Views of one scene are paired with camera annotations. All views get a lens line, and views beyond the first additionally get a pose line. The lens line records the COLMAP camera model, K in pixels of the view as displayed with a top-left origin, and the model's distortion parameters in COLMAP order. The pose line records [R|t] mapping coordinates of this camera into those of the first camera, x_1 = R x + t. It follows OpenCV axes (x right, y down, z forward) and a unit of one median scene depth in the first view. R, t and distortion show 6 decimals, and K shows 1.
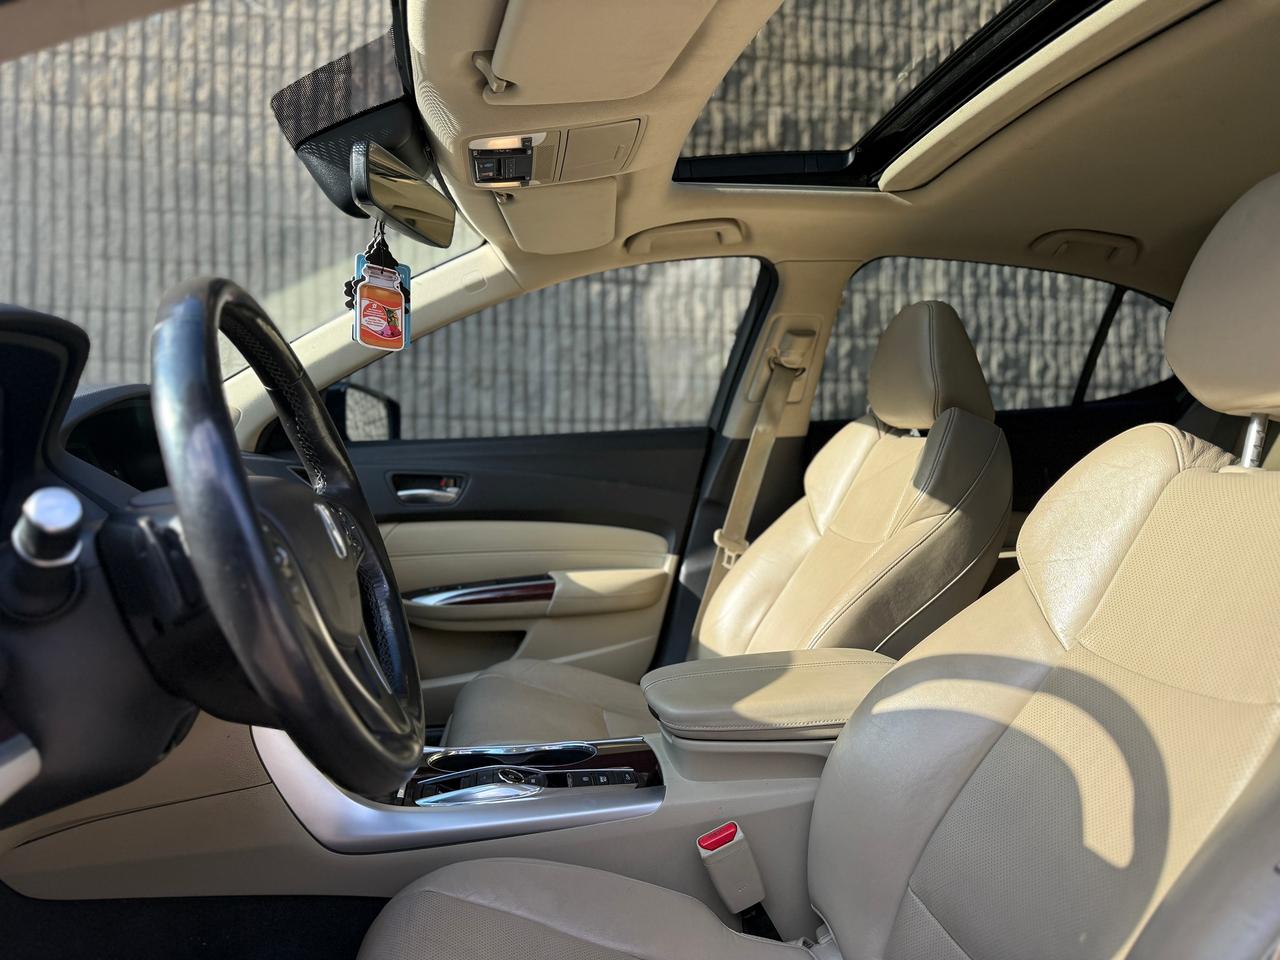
lens RADIAL K [[889.3, 0, 645.6], [0, 889.3, 487.1], [0, 0, 1]] dist [0.031334, -0.037436]
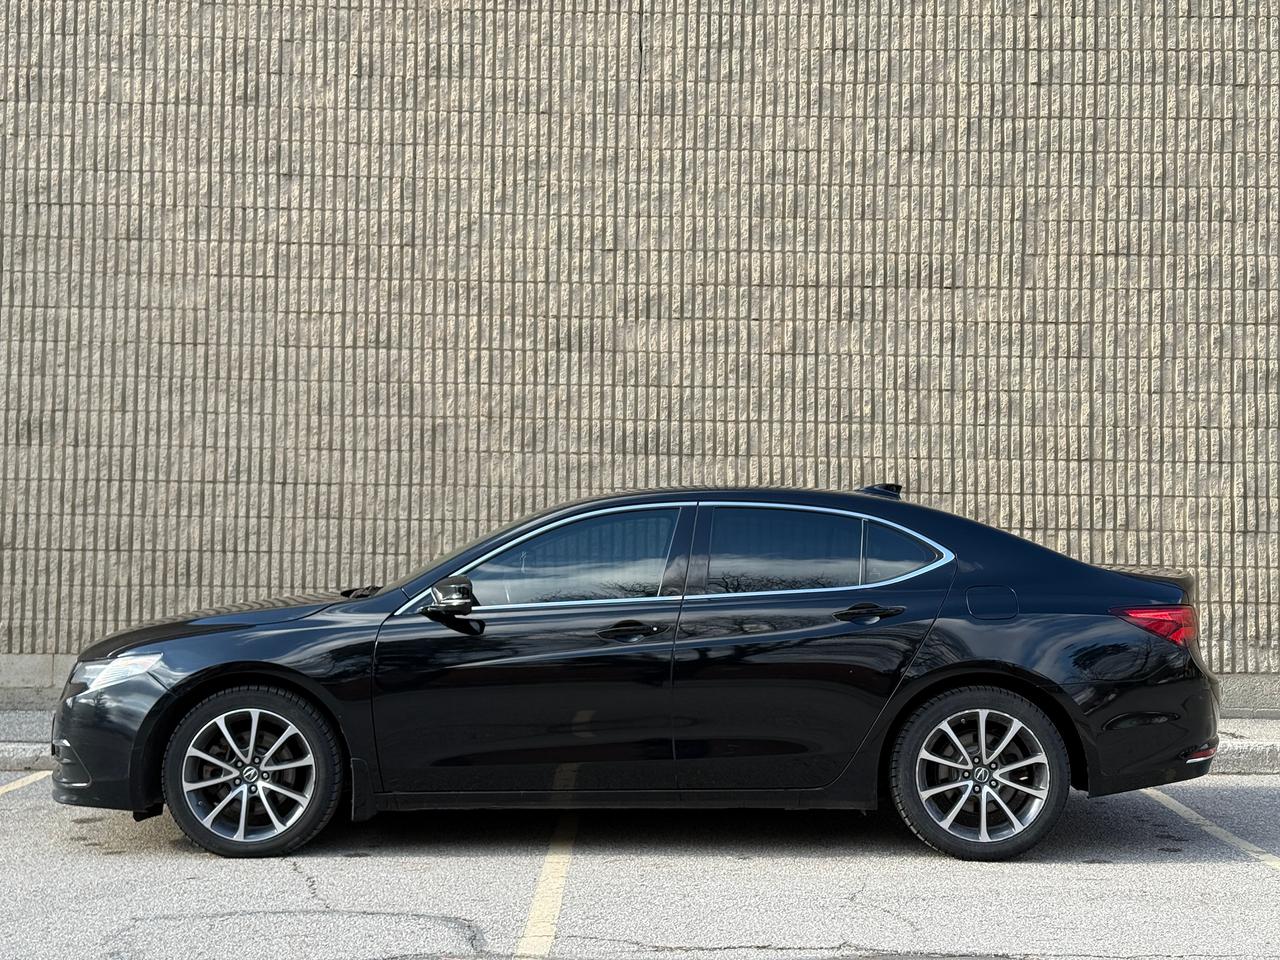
lens RADIAL K [[1826.0, 0, 645.2], [0, 1826.0, 492.7], [0, 0, 1]] dist [0.142946, 0.000000]
pose [[0.989345, -0.004136, -0.145529, 0.361719], [-0.004926, 0.998073, -0.061855, -0.001020], [0.145504, 0.061912, 0.987419, -1.871483]]
